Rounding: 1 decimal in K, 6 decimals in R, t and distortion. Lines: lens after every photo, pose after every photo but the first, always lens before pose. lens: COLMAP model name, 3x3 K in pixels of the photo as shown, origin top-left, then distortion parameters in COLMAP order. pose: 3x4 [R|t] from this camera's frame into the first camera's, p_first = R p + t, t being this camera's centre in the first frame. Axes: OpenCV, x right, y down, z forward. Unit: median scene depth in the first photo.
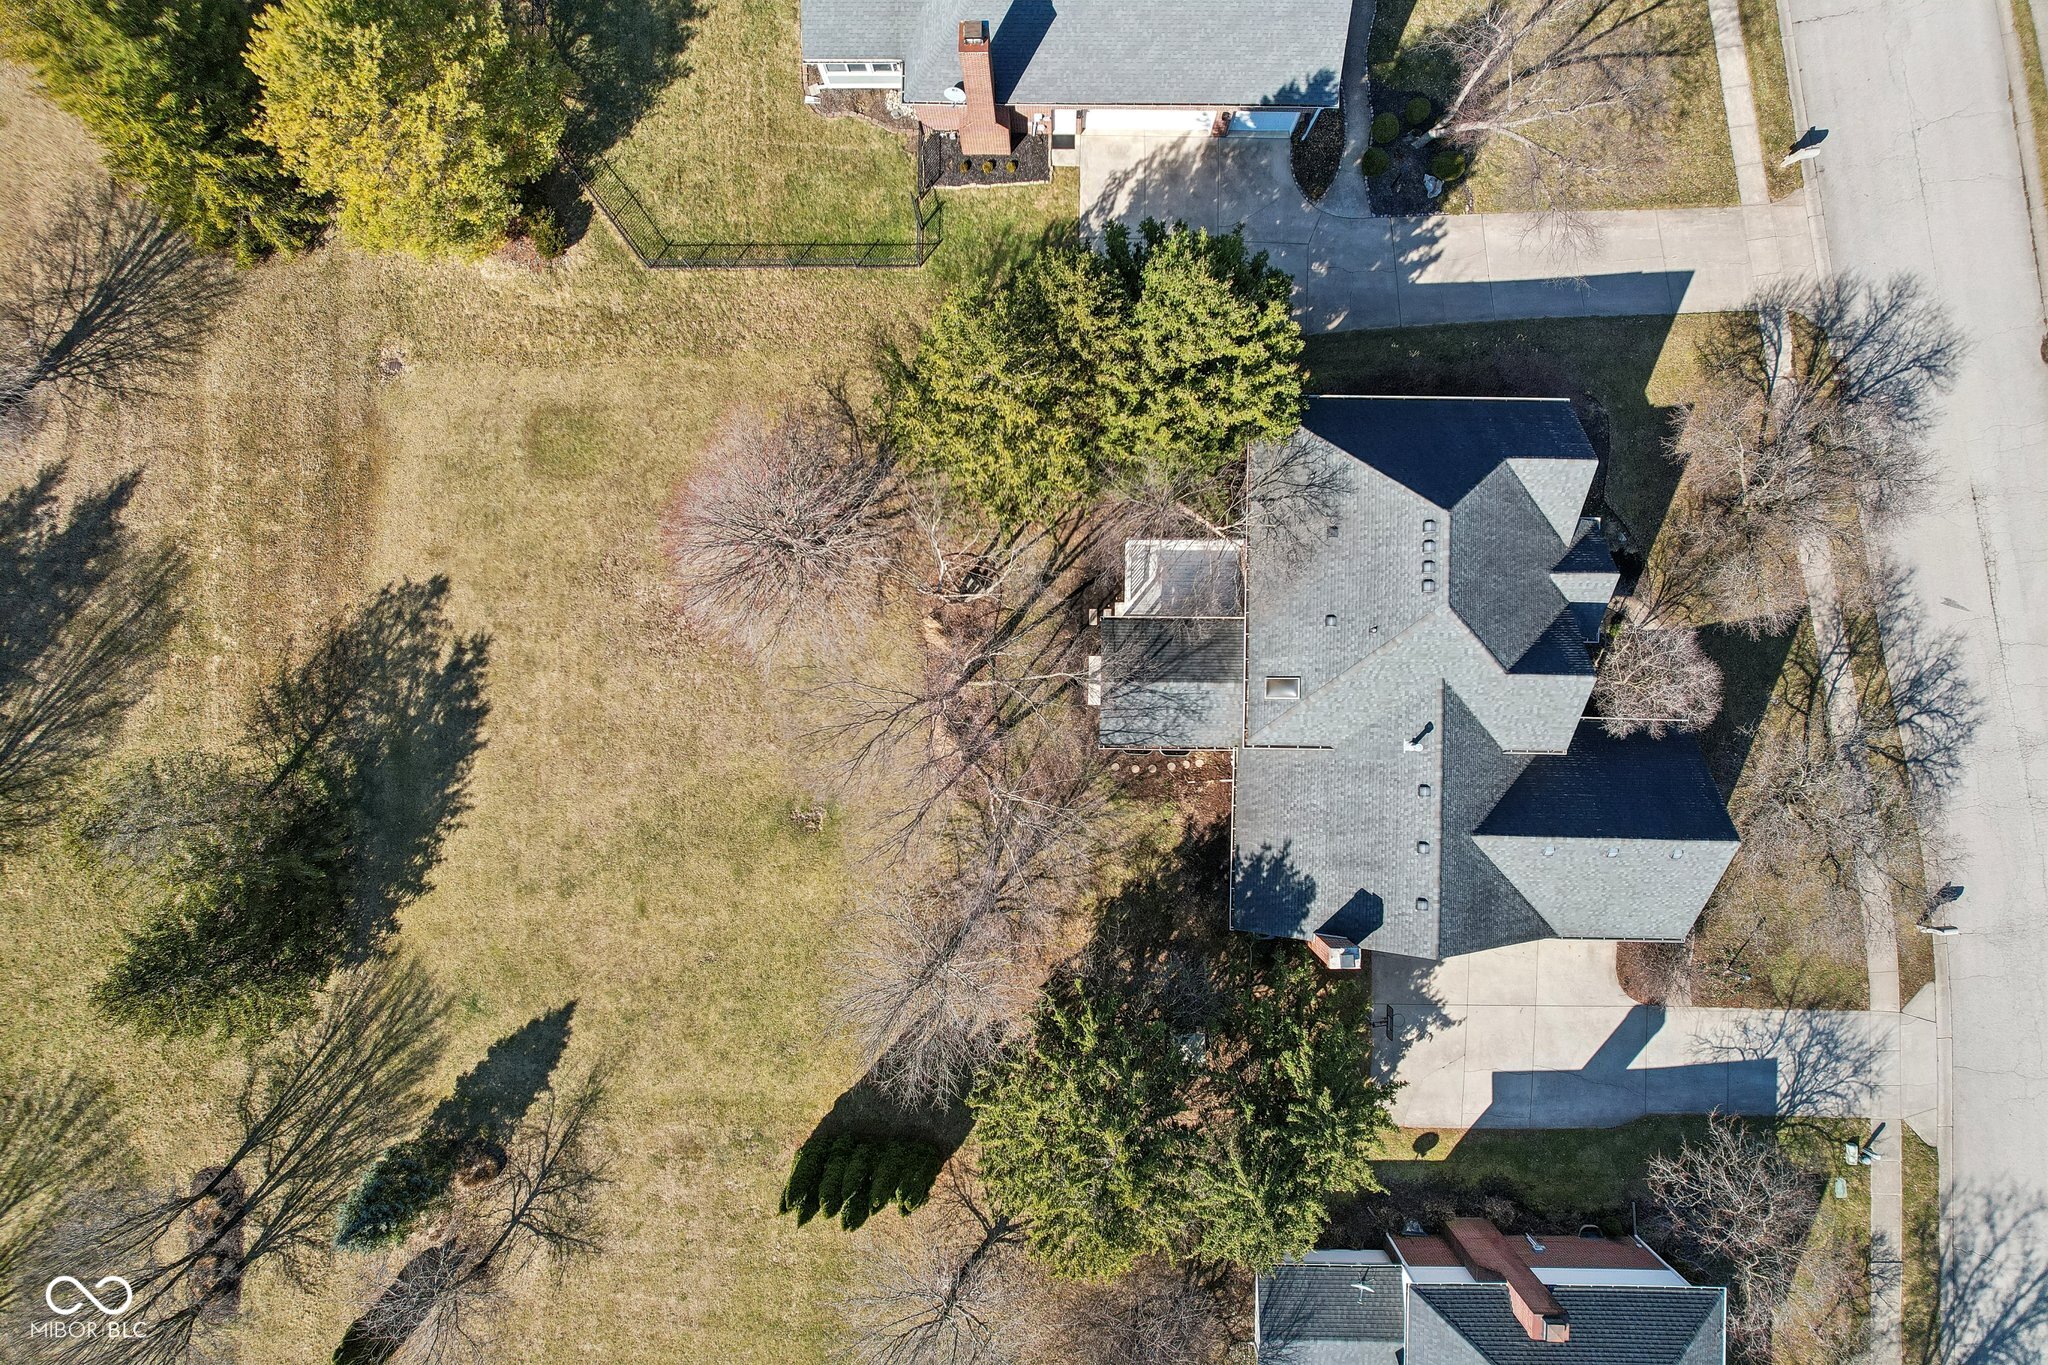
lens RADIAL K [[1308.0, 0, 1018.6], [0, 1308.0, 694.8], [0, 0, 1]] dist [-0.083829, 0.075171]
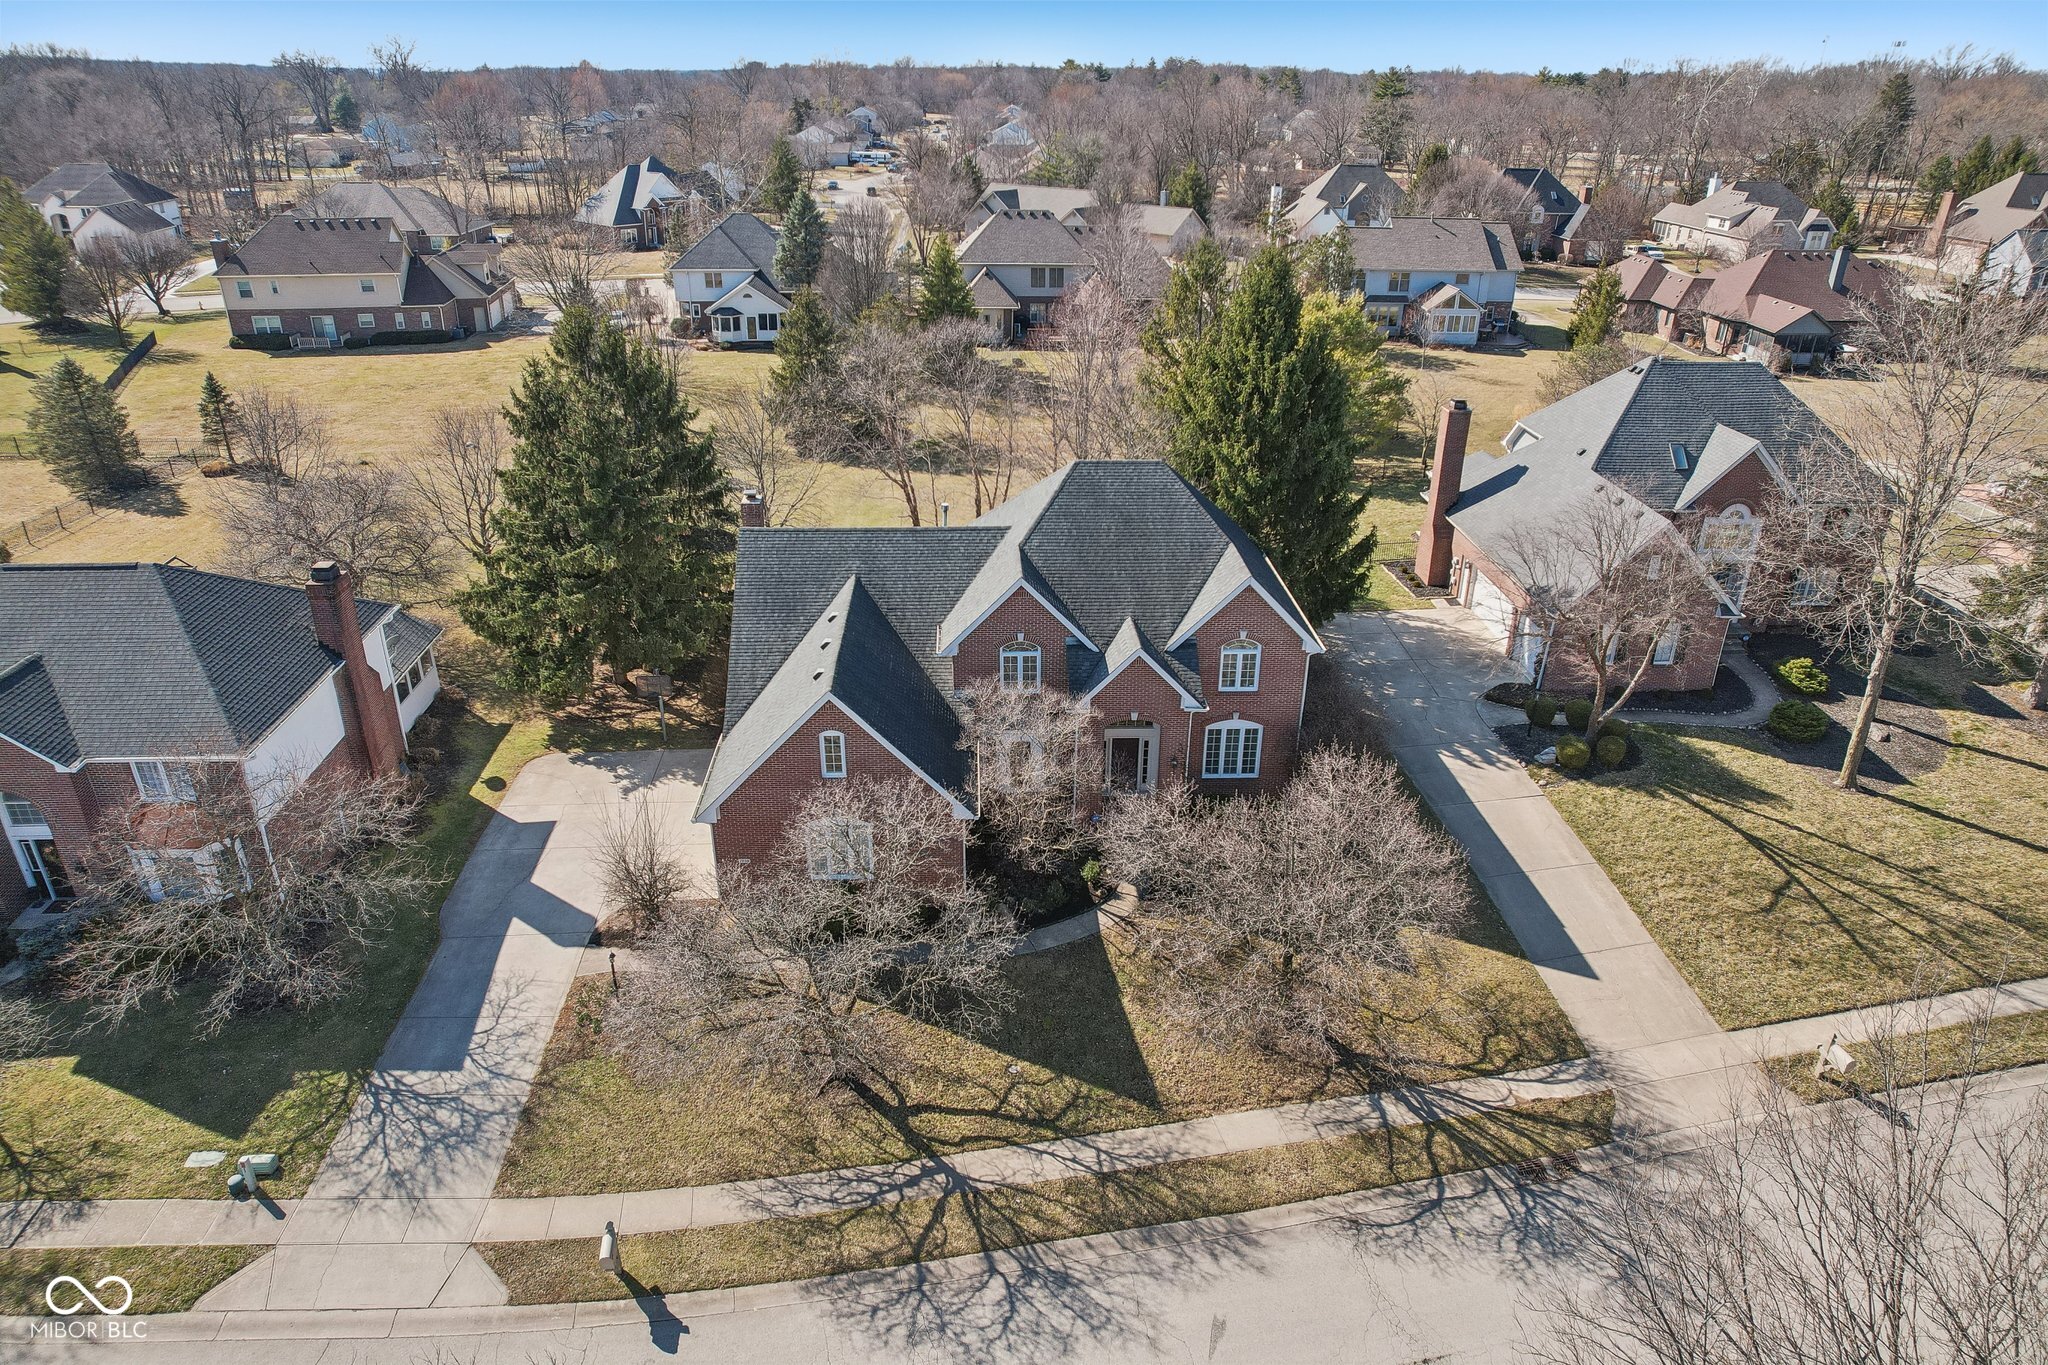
lens RADIAL K [[1308.0, 0, 1018.6], [0, 1308.0, 694.8], [0, 0, 1]] dist [-0.083829, 0.075171]
pose [[0.058160, 0.462663, -0.884624, 1.088608], [-0.998279, 0.020249, -0.055042, 0.035234], [-0.007553, 0.886303, 0.463045, 0.526163]]
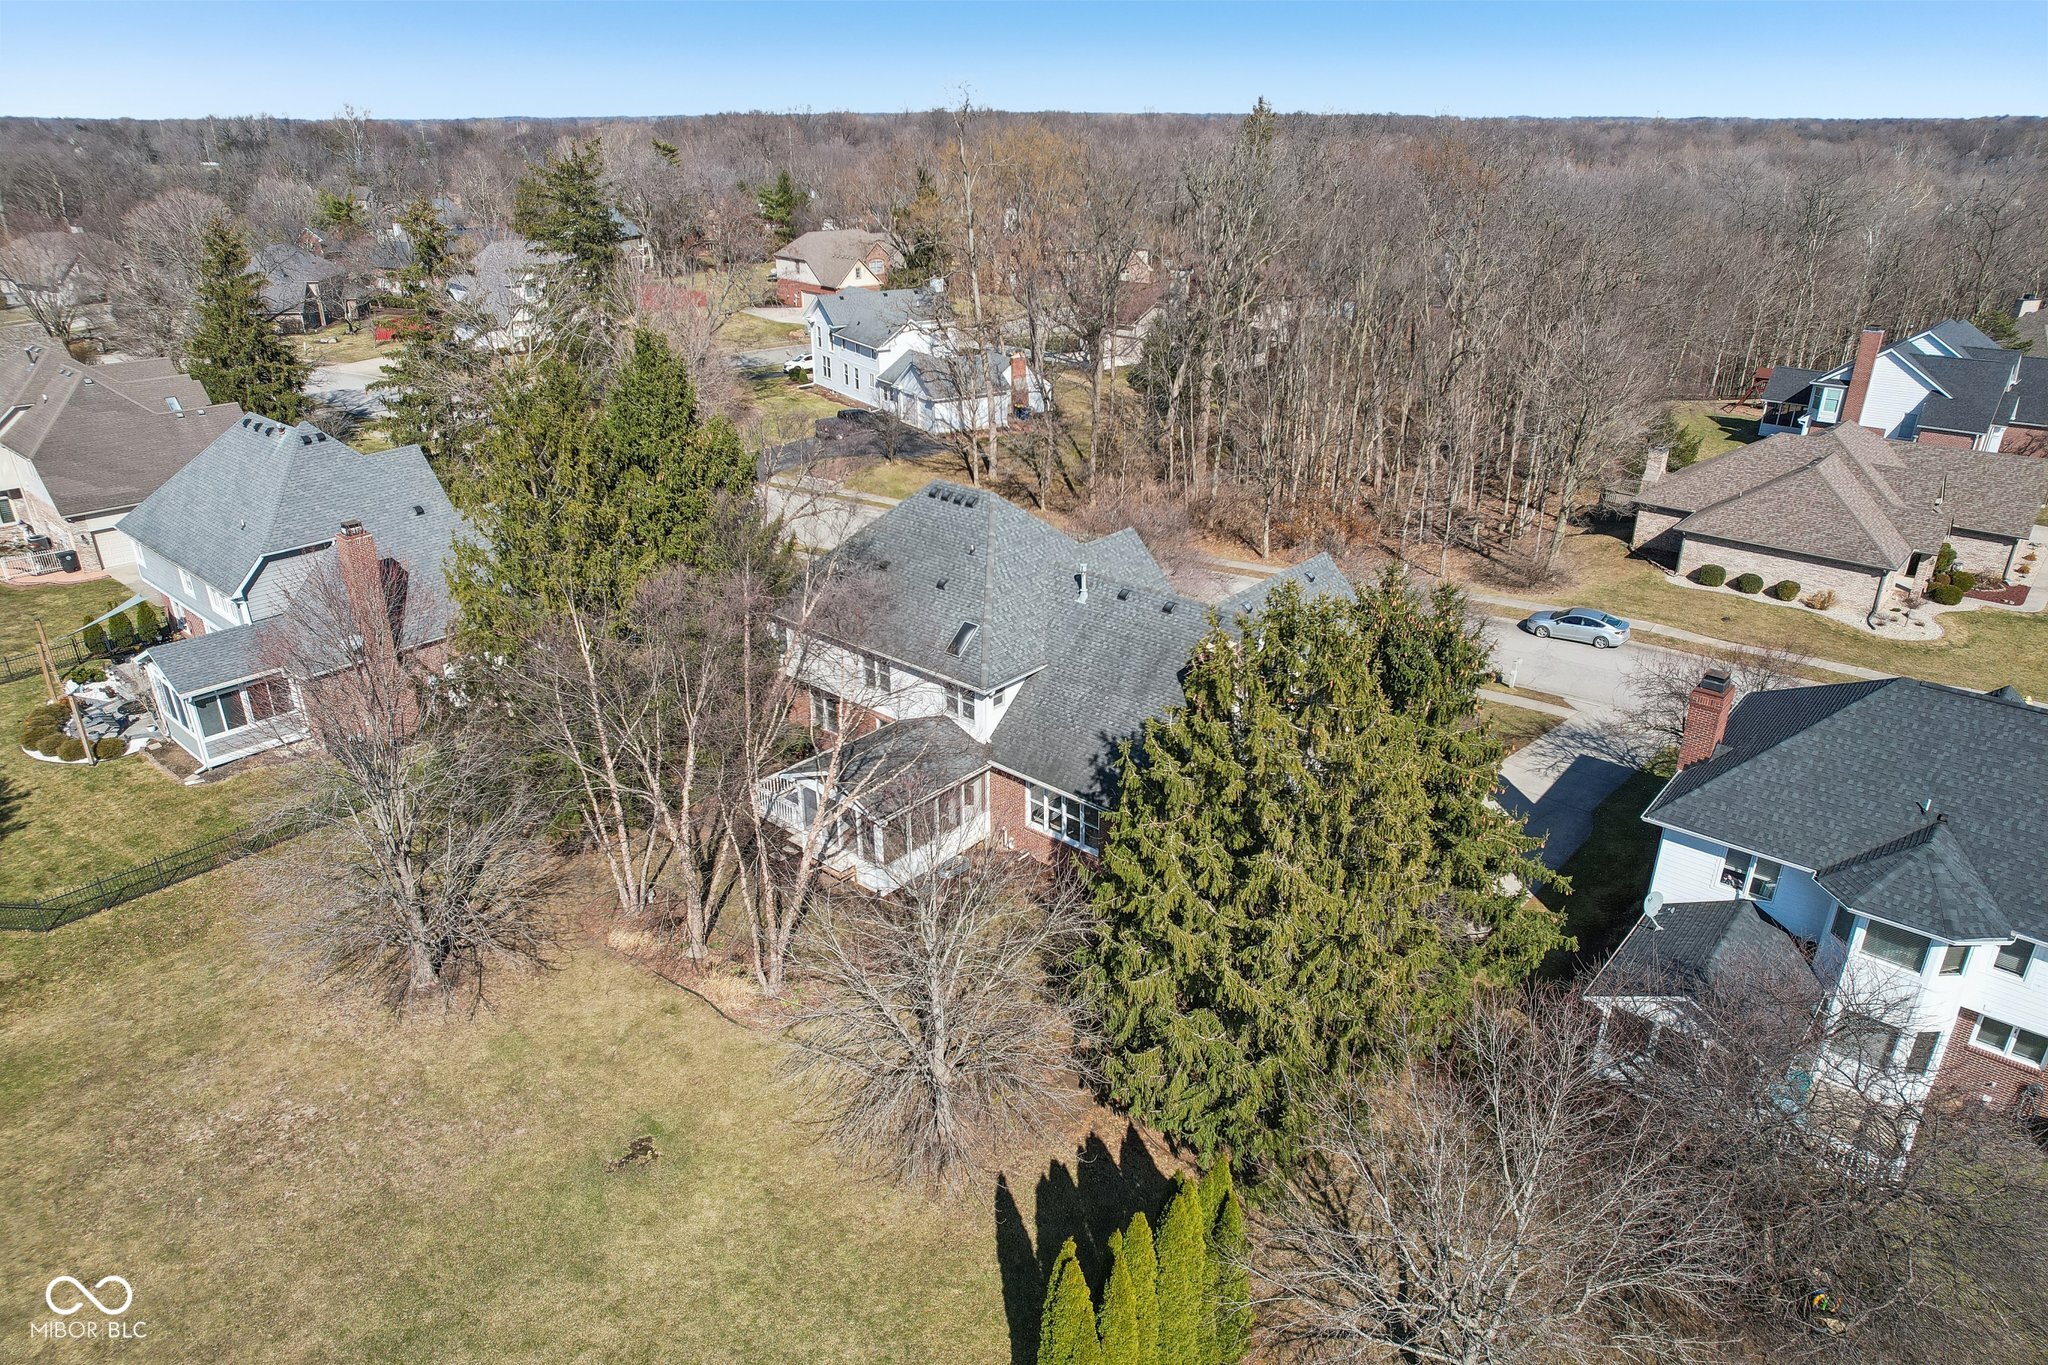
lens RADIAL K [[1308.0, 0, 1018.6], [0, 1308.0, 694.8], [0, 0, 1]] dist [-0.083829, 0.075171]
pose [[0.649257, -0.286180, 0.704675, -0.408861], [0.760246, 0.271204, -0.590318, 0.532037], [-0.022173, 0.918994, 0.393648, 0.556122]]
